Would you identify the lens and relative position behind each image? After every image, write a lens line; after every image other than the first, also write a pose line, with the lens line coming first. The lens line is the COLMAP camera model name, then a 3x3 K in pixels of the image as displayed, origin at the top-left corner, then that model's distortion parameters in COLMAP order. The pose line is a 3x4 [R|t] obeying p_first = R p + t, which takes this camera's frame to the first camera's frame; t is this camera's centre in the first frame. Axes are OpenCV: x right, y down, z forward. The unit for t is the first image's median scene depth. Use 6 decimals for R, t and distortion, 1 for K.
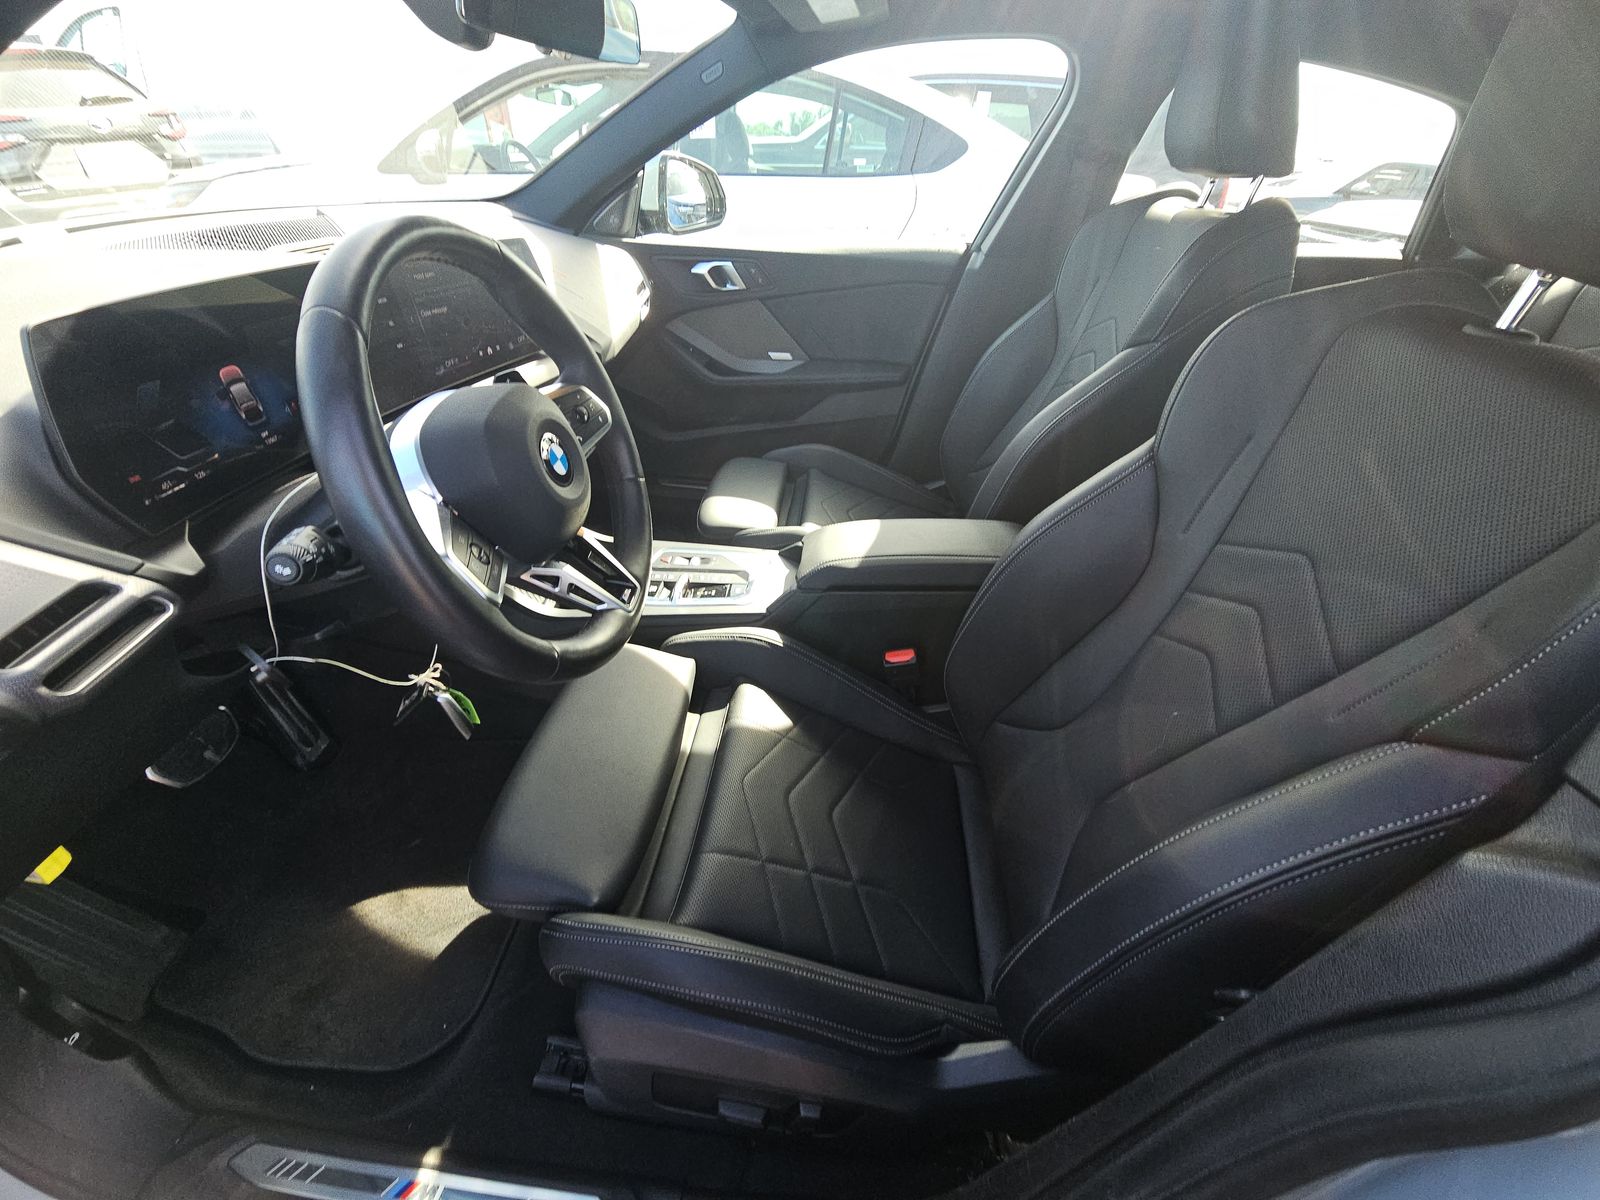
lens RADIAL K [[659.5, 0, 793.6], [0, 659.5, 607.4], [0, 0, 1]] dist [0.009646, -0.008120]
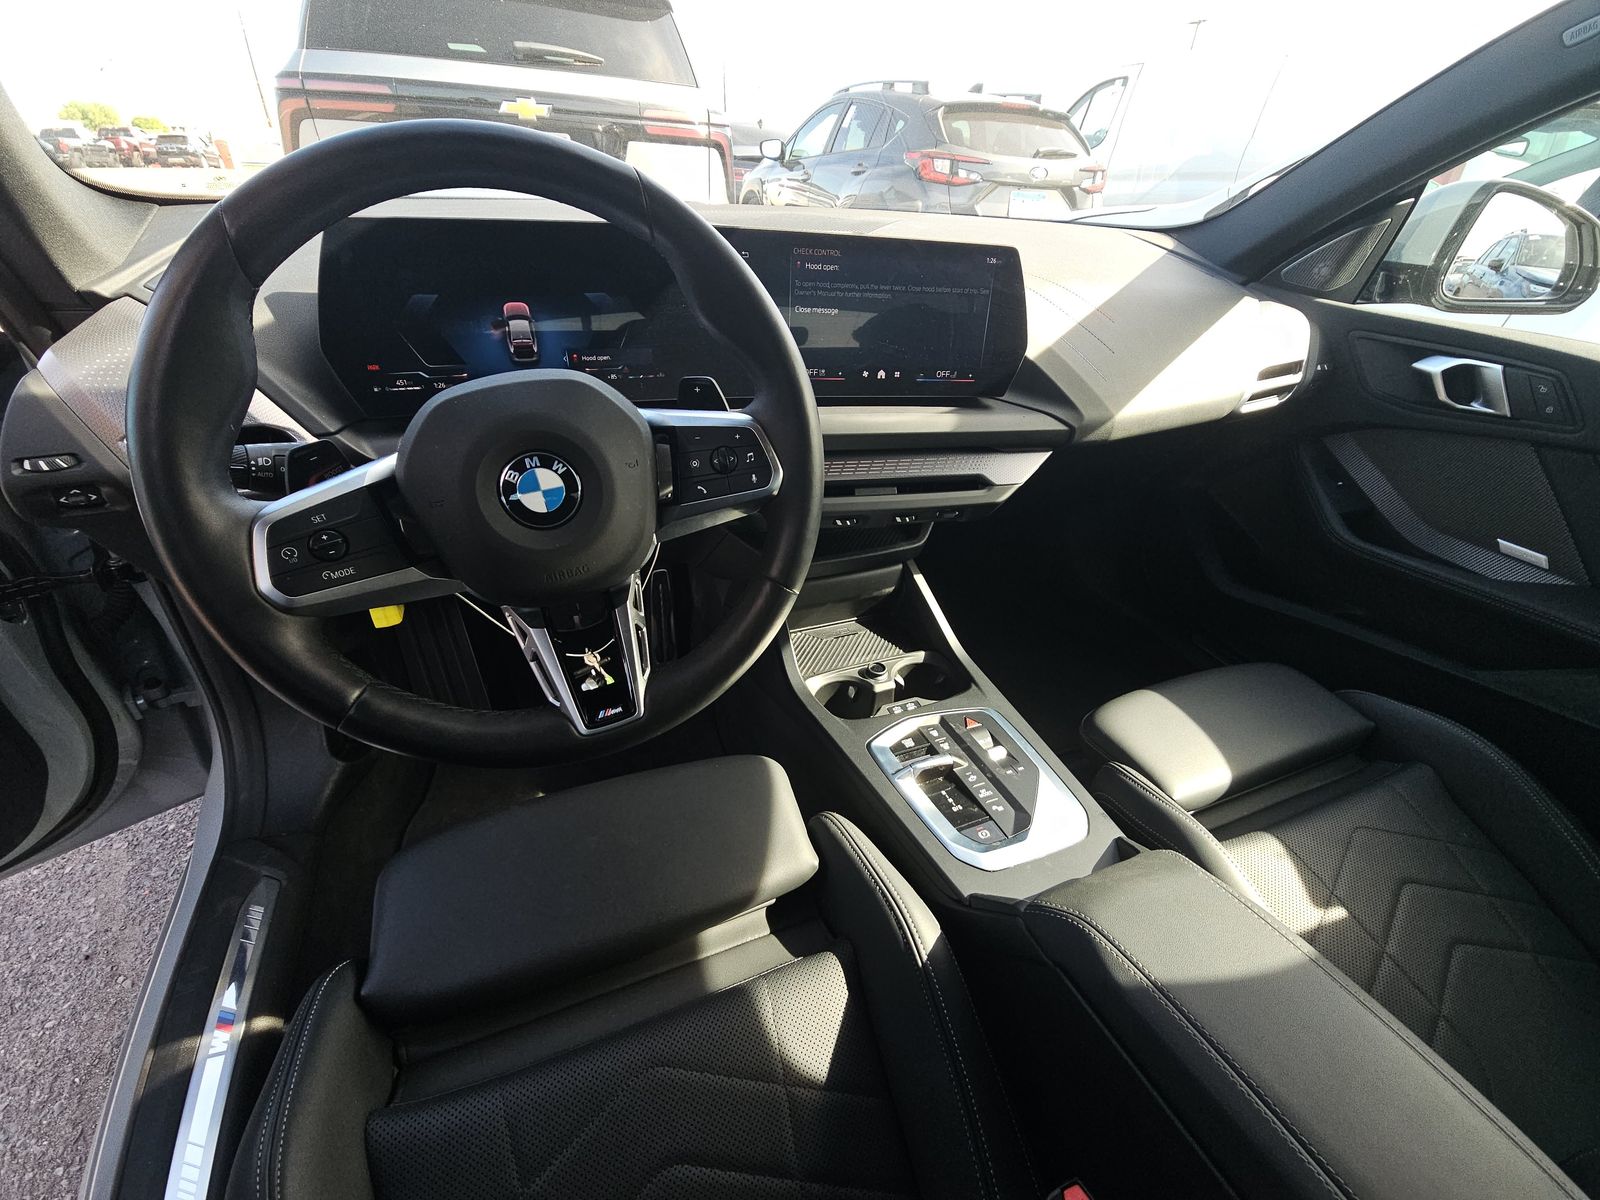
lens RADIAL K [[659.5, 0, 812.7], [0, 659.5, 603.6], [0, 0, 1]] dist [0.009646, -0.008120]
pose [[0.459785, 0.473491, -0.751269, 0.147078], [-0.534133, 0.823309, 0.191999, -0.175220], [0.709436, 0.312999, 0.631452, 0.342162]]
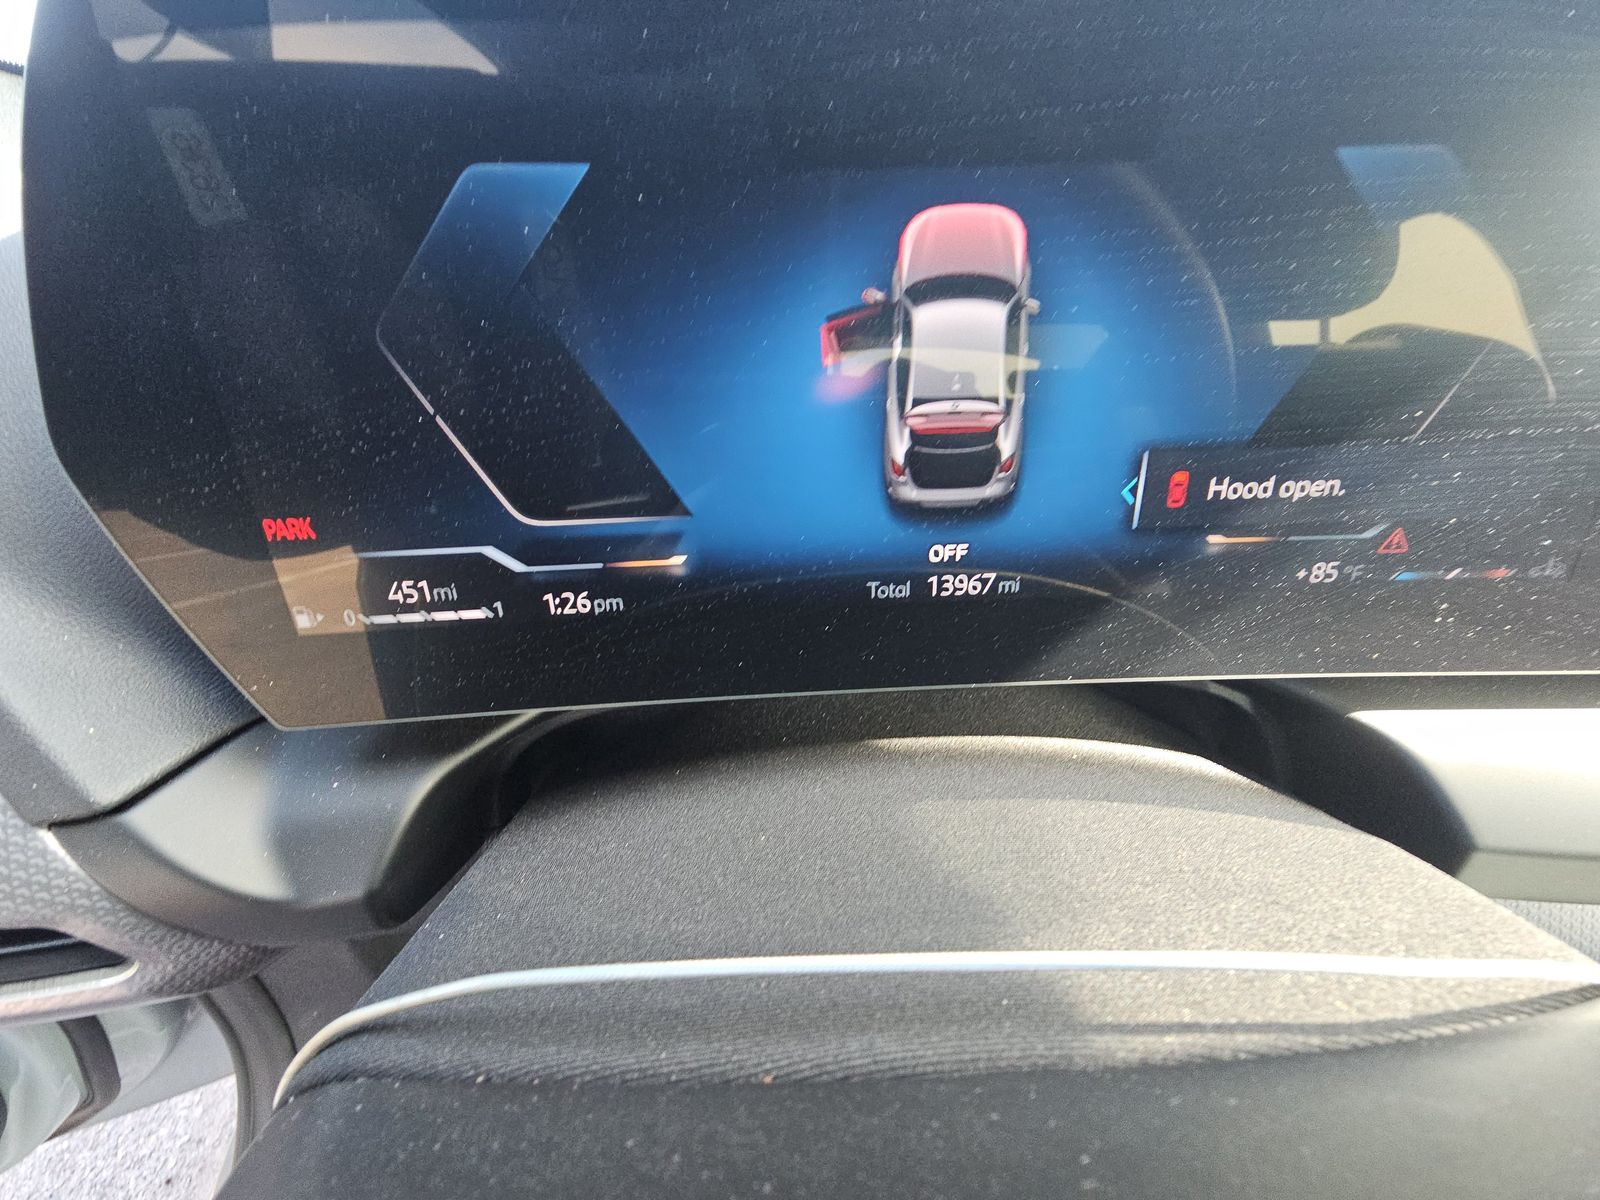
lens RADIAL K [[659.5, 0, 815.1], [0, 659.5, 606.9], [0, 0, 1]] dist [0.009646, -0.008120]
pose [[0.167310, 0.450203, -0.877111, -0.267268], [-0.547666, 0.782202, 0.297021, -0.126678], [0.819798, 0.430670, 0.377431, 0.390752]]
